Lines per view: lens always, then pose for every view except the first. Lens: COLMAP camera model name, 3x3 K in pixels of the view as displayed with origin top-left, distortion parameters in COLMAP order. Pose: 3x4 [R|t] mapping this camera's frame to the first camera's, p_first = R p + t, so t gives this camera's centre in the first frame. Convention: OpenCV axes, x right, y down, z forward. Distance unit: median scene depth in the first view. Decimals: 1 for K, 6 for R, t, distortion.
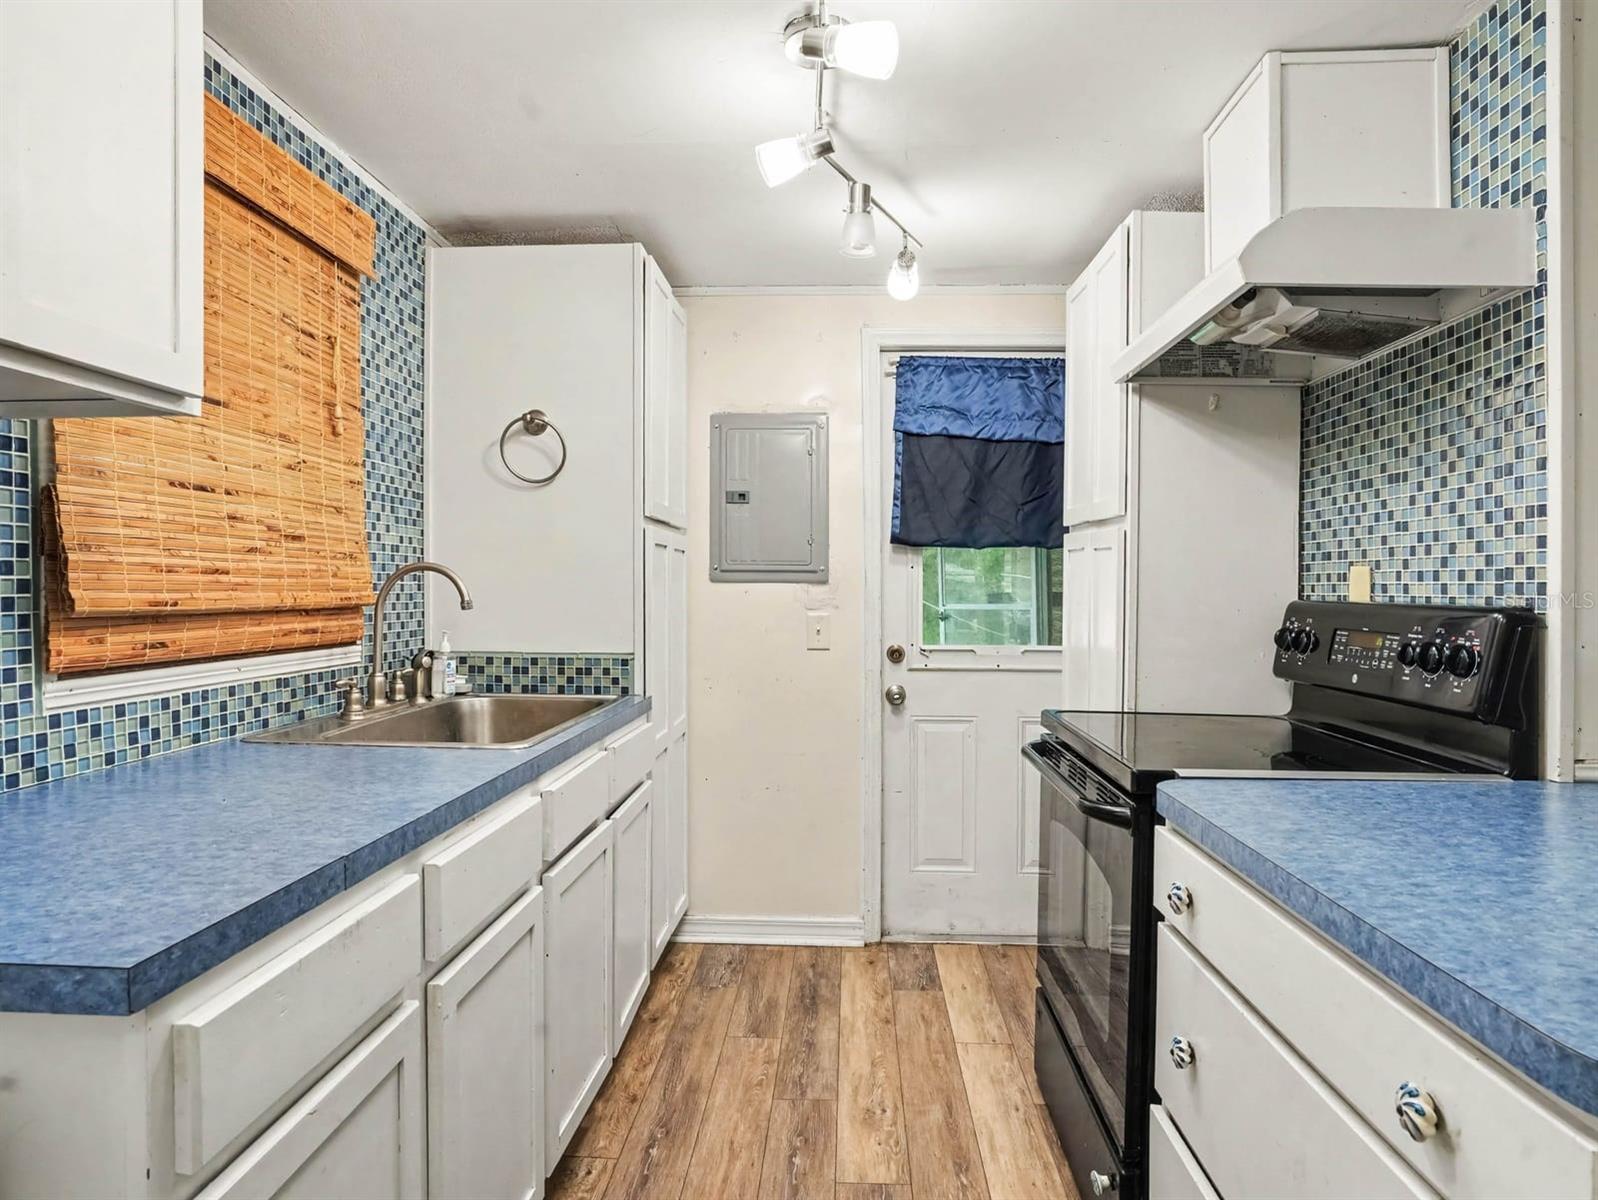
lens RADIAL K [[953.3, 0, 790.4], [0, 953.3, 587.3], [0, 0, 1]] dist [-0.026790, 0.015376]
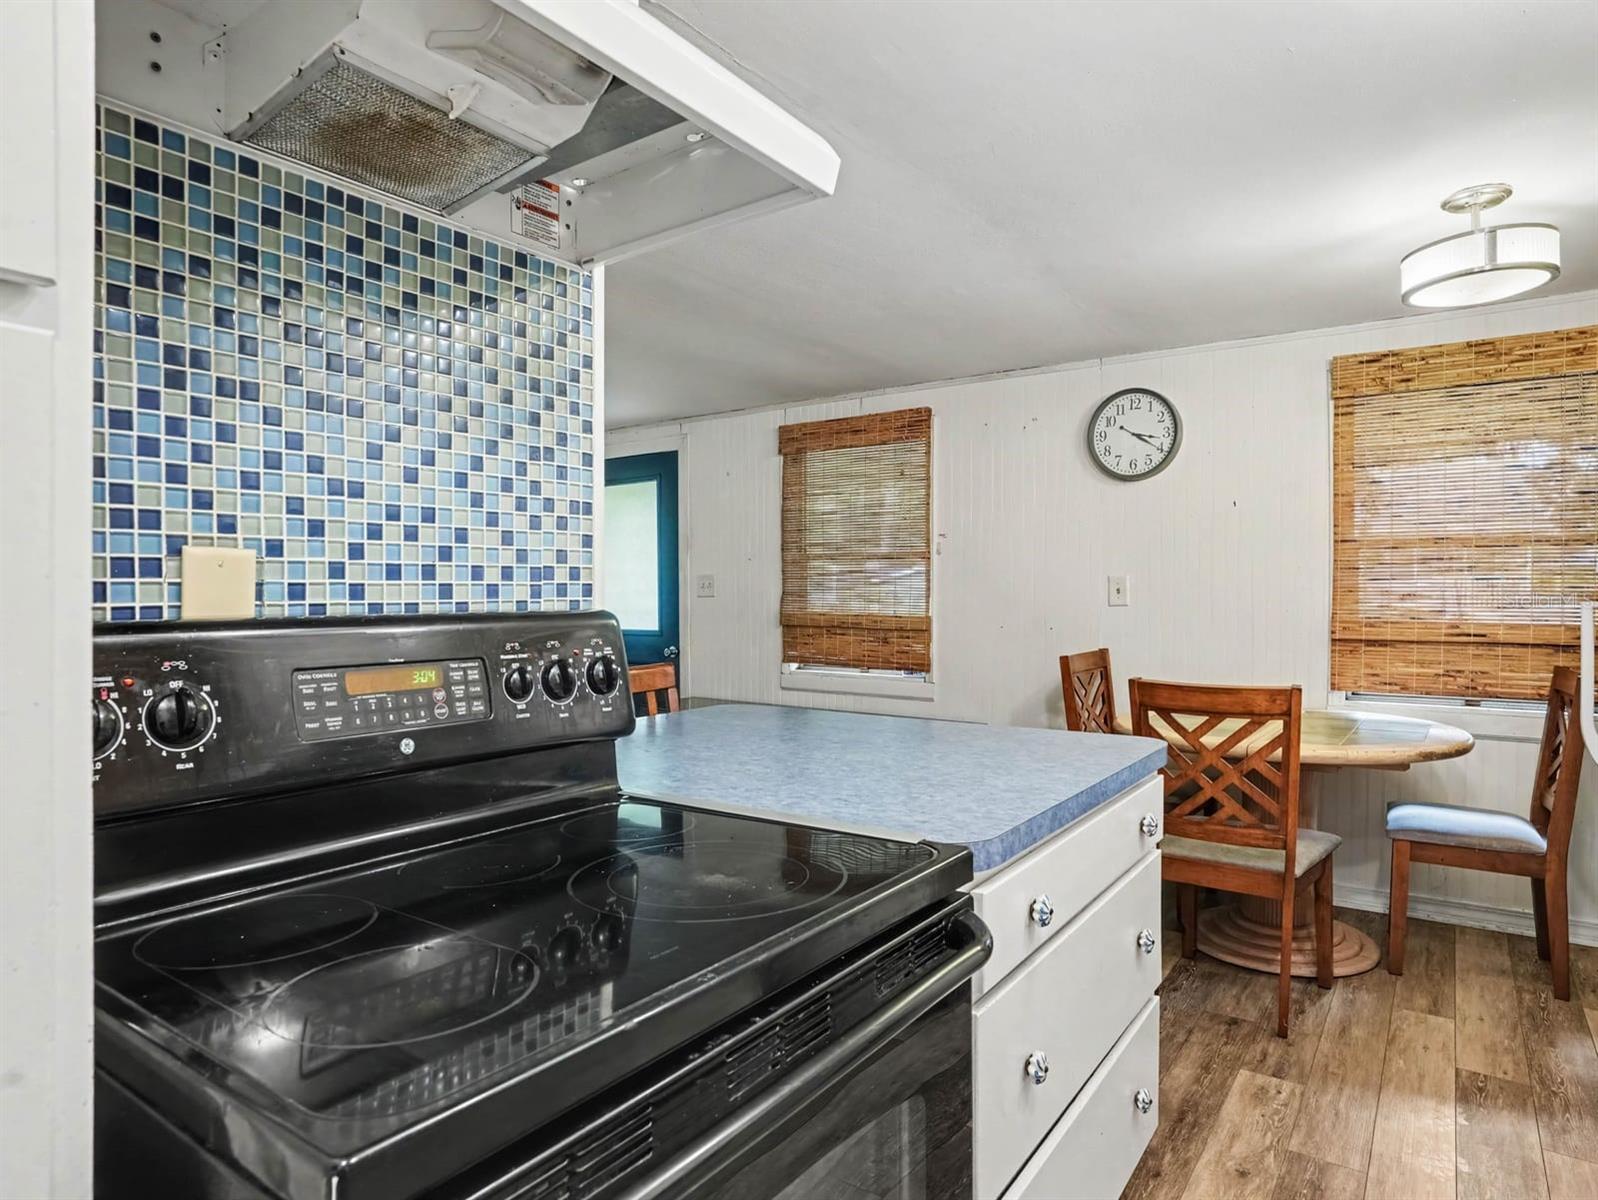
lens RADIAL K [[953.3, 0, 848.1], [0, 953.3, 581.6], [0, 0, 1]] dist [-0.026790, 0.015376]
pose [[-0.867464, 0.000627, 0.497500, 0.077497], [-0.001181, 0.999994, -0.003319, -0.003710], [-0.497499, -0.003467, -0.867458, 1.562592]]
